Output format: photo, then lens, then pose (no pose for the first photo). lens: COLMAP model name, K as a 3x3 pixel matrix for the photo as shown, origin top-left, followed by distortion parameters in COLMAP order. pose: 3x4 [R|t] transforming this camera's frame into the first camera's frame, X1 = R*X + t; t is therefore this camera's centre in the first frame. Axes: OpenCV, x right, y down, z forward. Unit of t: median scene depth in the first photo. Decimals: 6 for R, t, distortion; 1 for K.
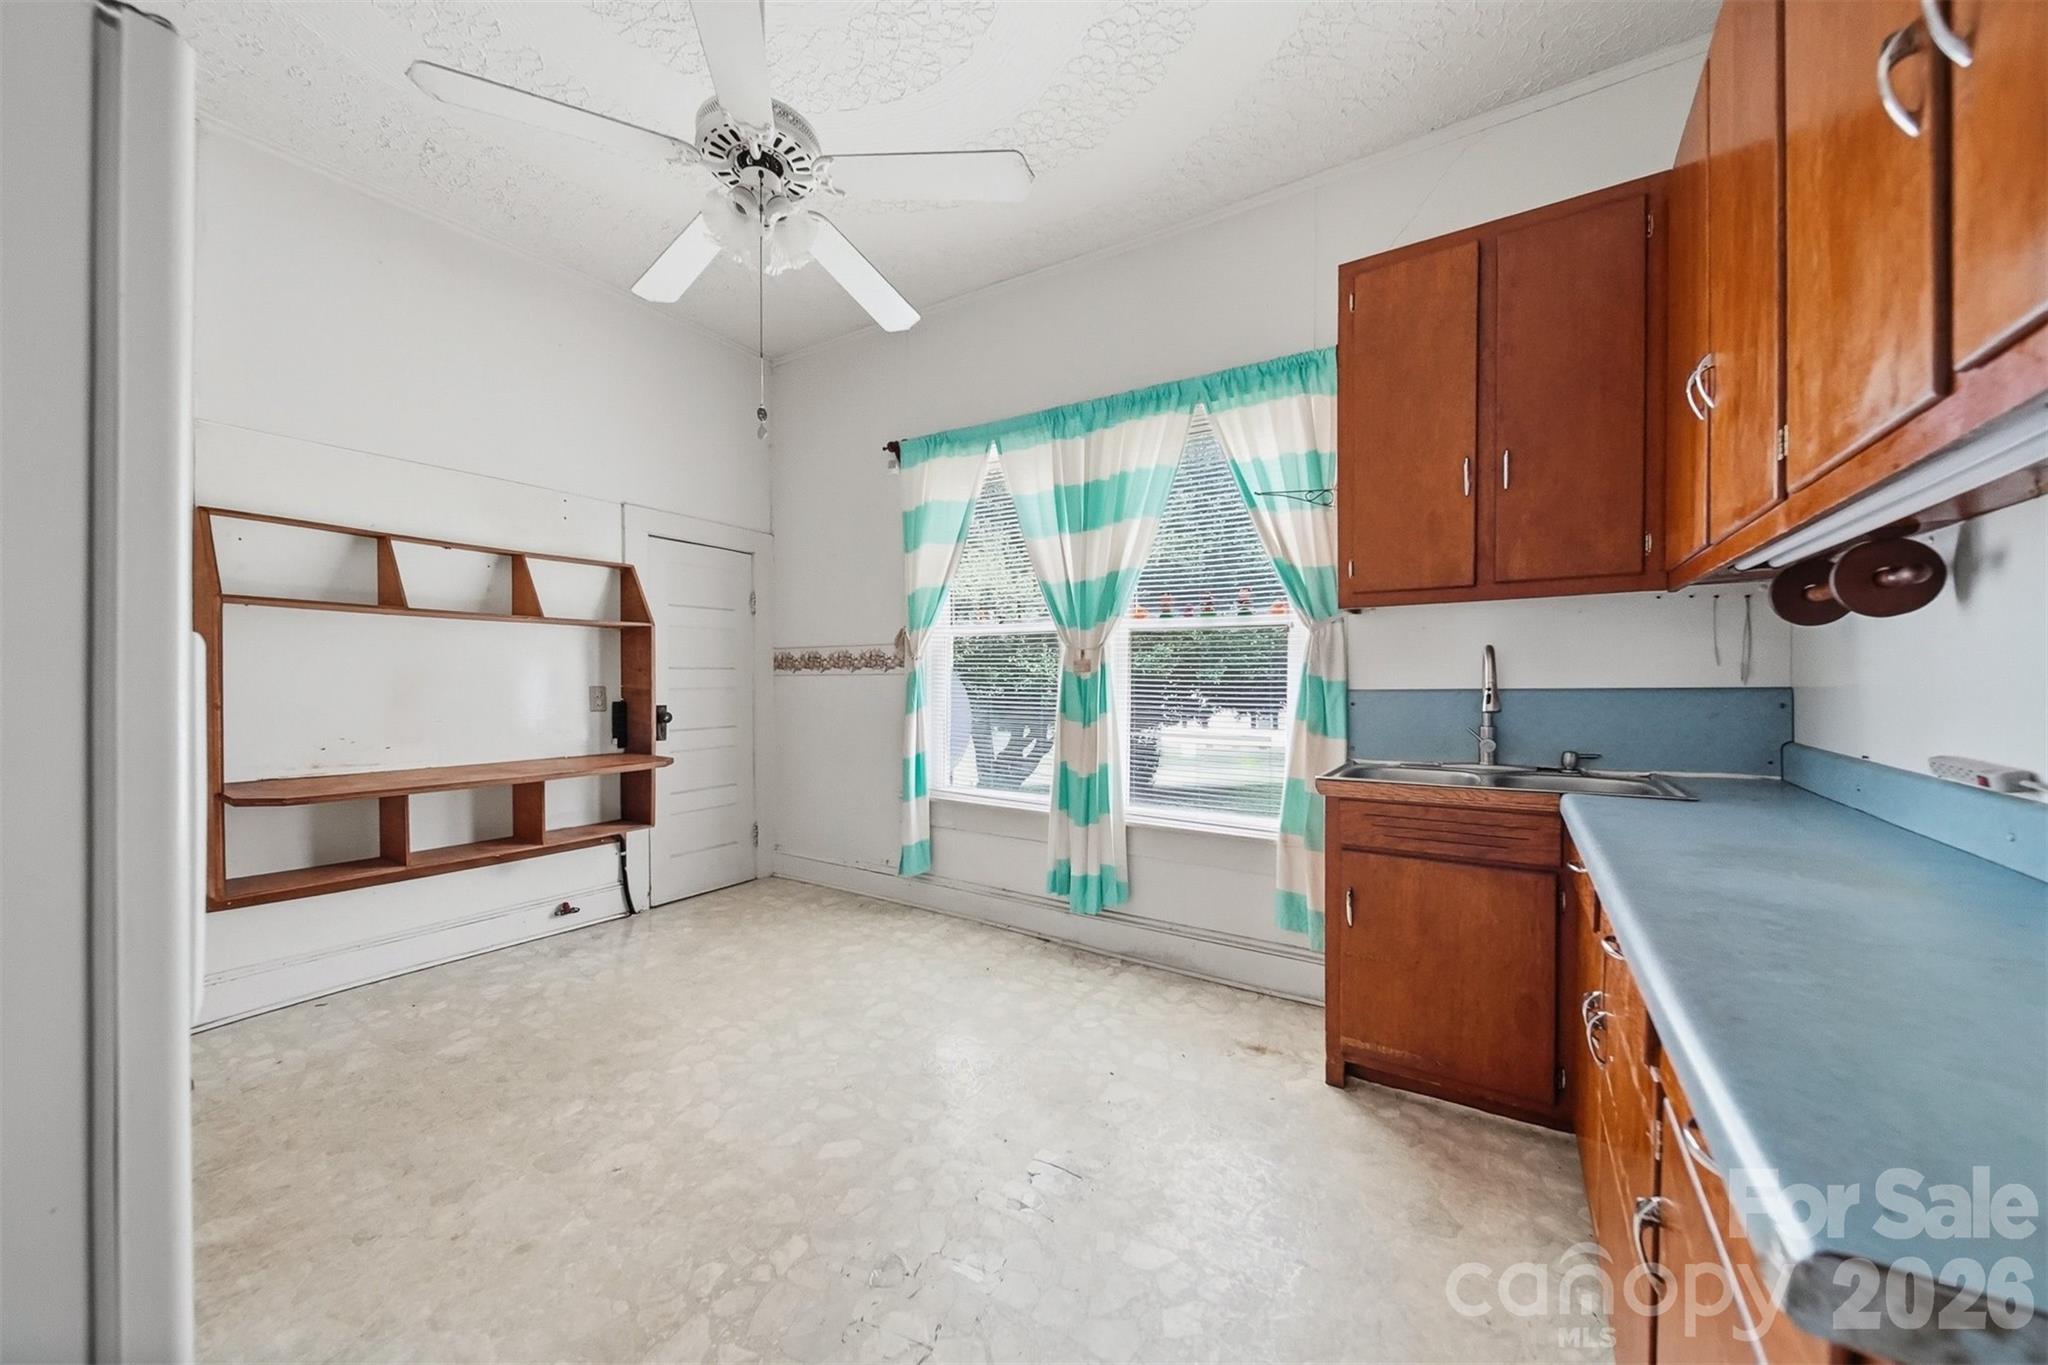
lens RADIAL K [[736.7, 0, 1024.0], [0, 736.7, 682.5], [0, 0, 1]] dist [-0.000223, -0.000247]
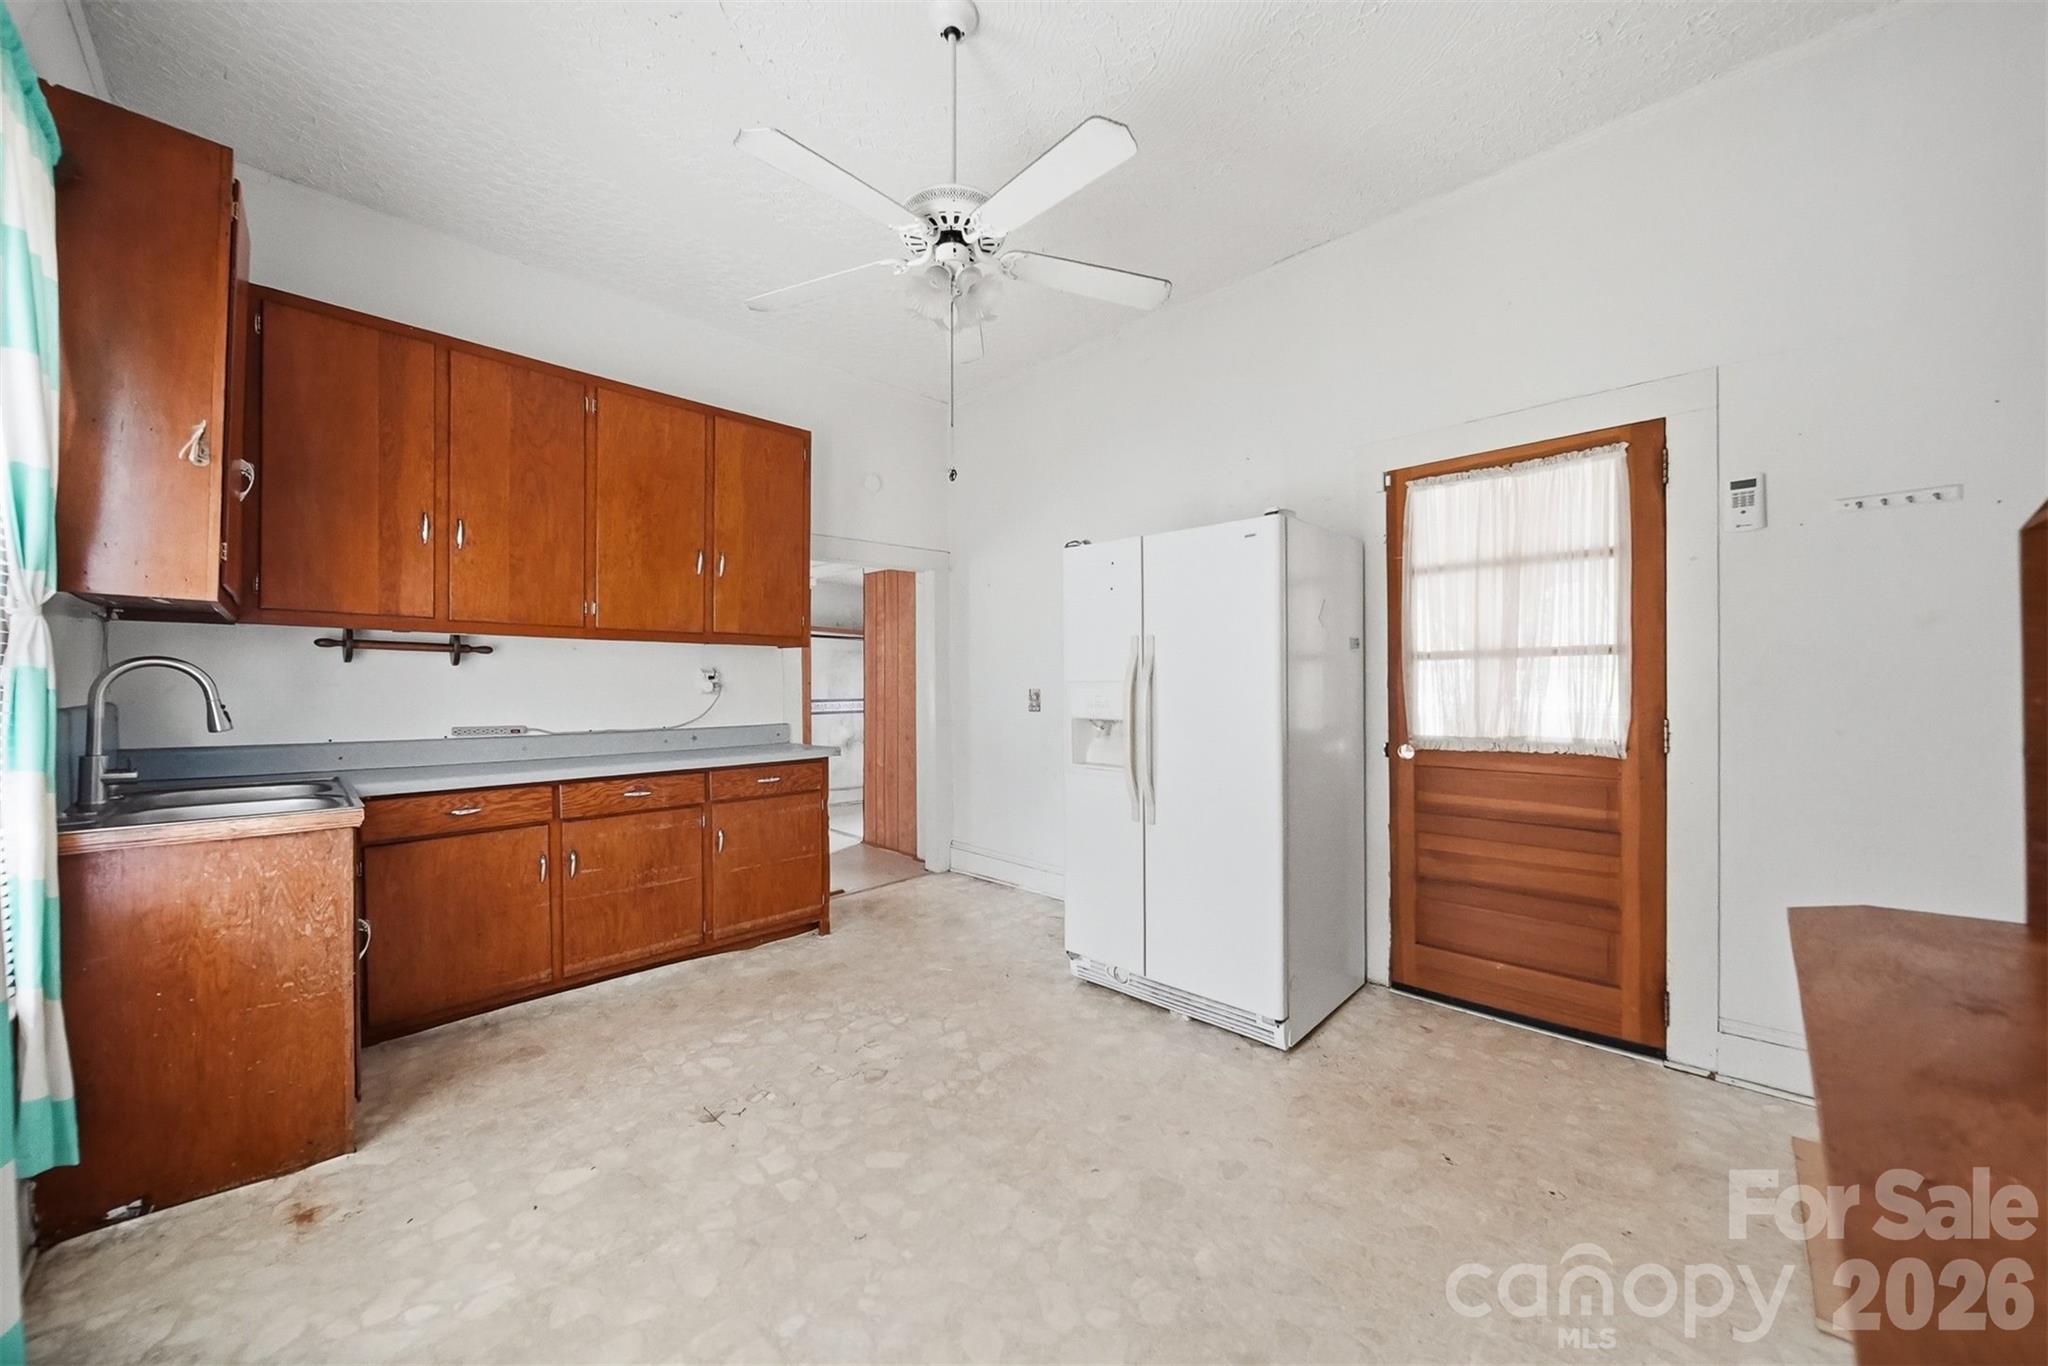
lens RADIAL K [[736.7, 0, 1024.0], [0, 736.7, 683.0], [0, 0, 1]] dist [-0.000223, -0.000247]
pose [[-0.982040, 0.003935, 0.188630, -0.413893], [0.002851, 0.999978, -0.006018, -0.010791], [-0.188649, -0.005372, -0.982030, 1.293736]]
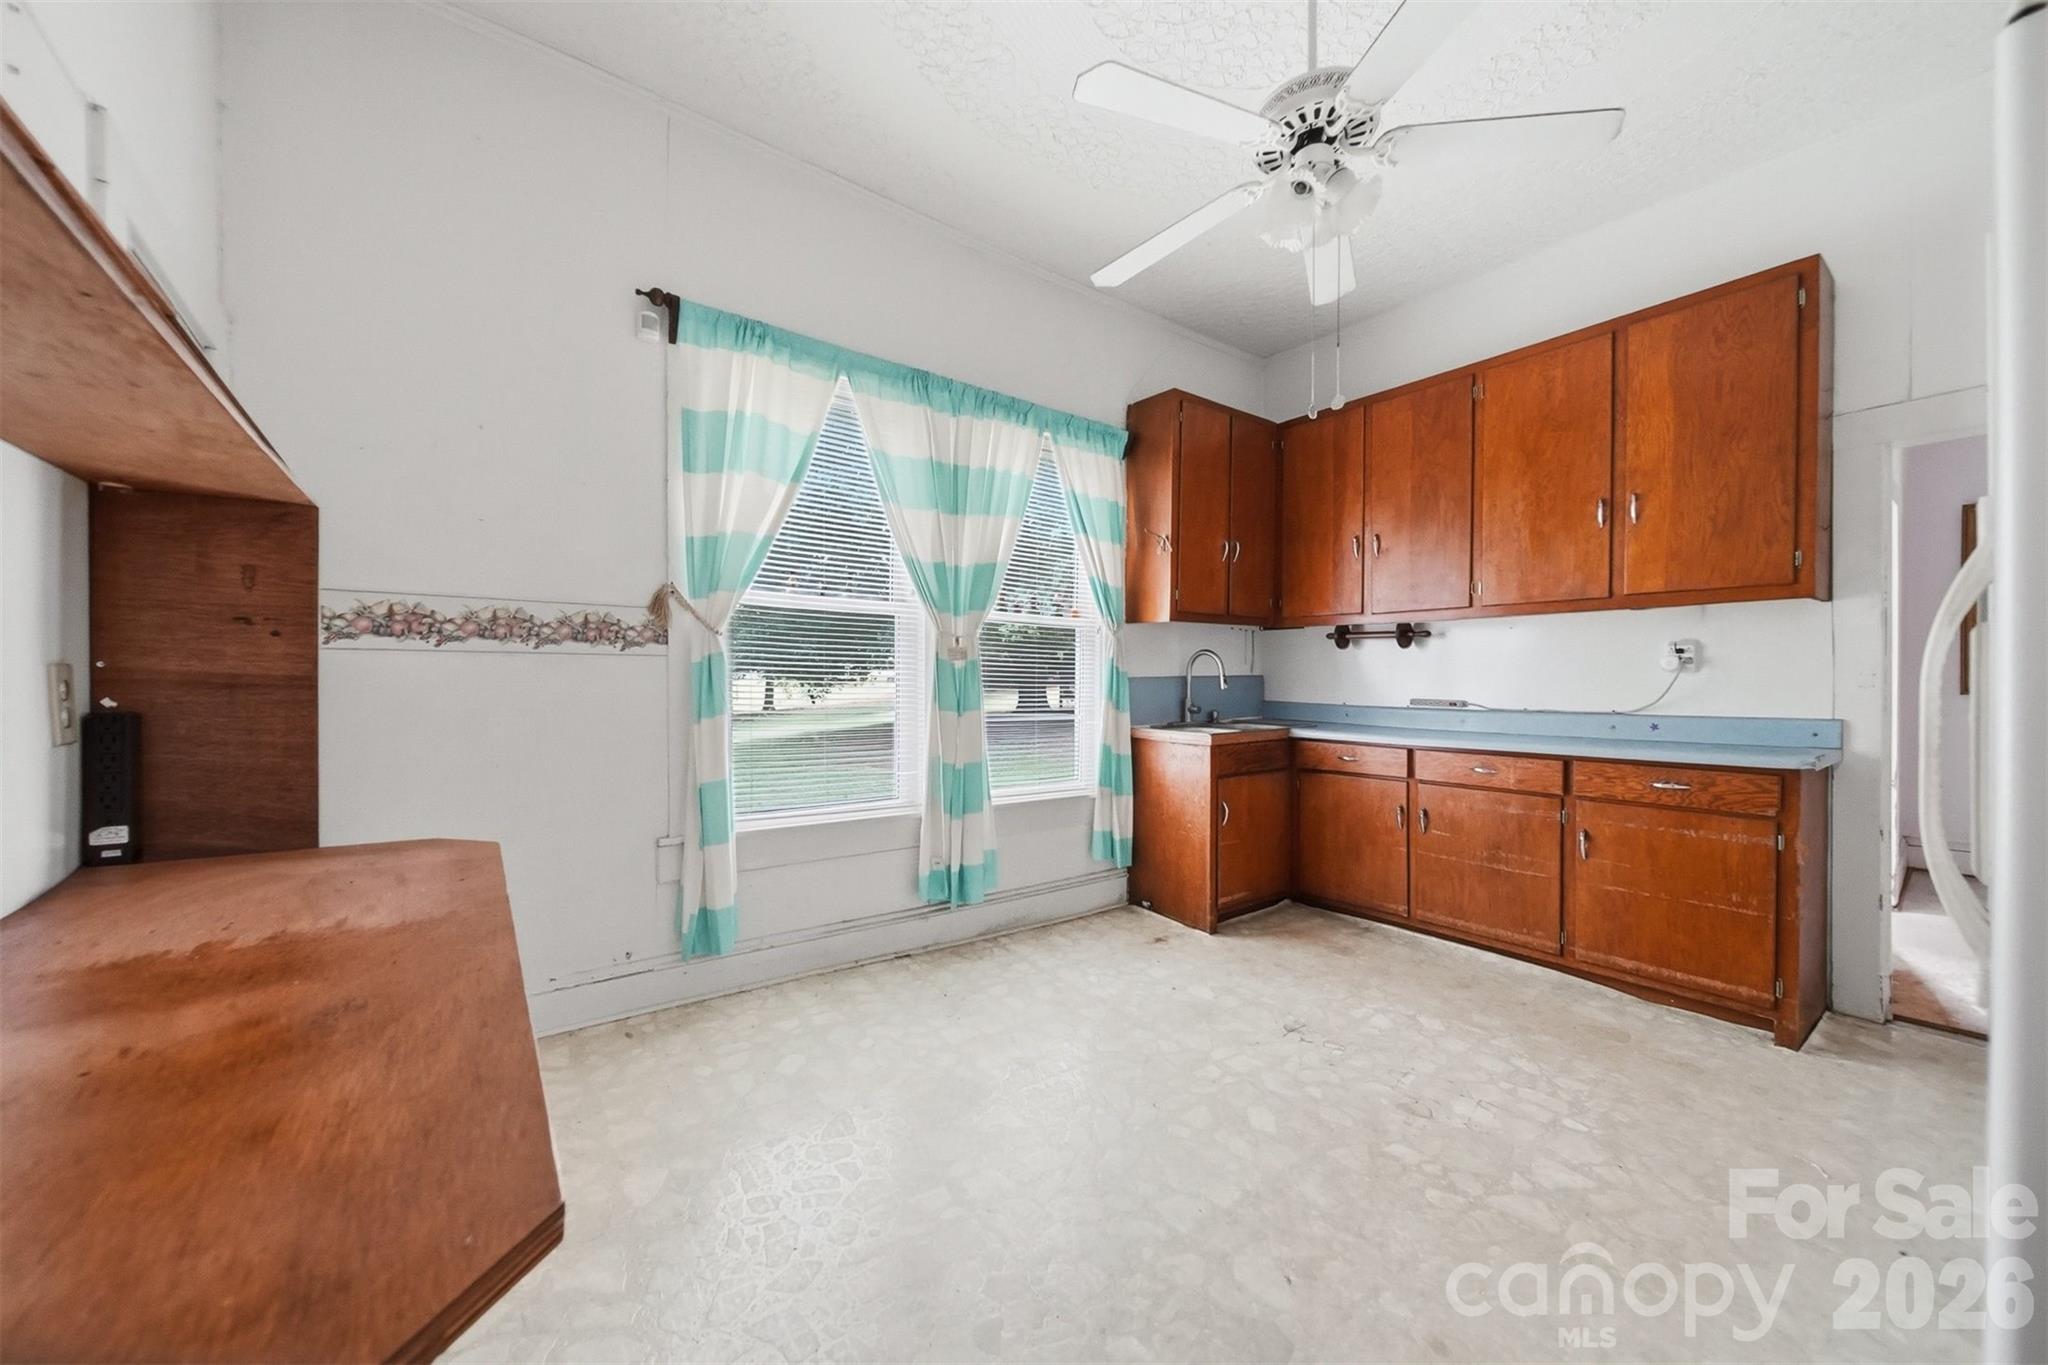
lens RADIAL K [[757.7, 0, 1015.7], [0, 757.7, 679.4], [0, 0, 1]] dist [0.000249, 0.000252]
pose [[0.343117, -0.000857, 0.939292, -0.899547], [-0.003412, 0.999992, 0.002159, 0.010174], [-0.939286, -0.003946, 0.343112, 0.633802]]
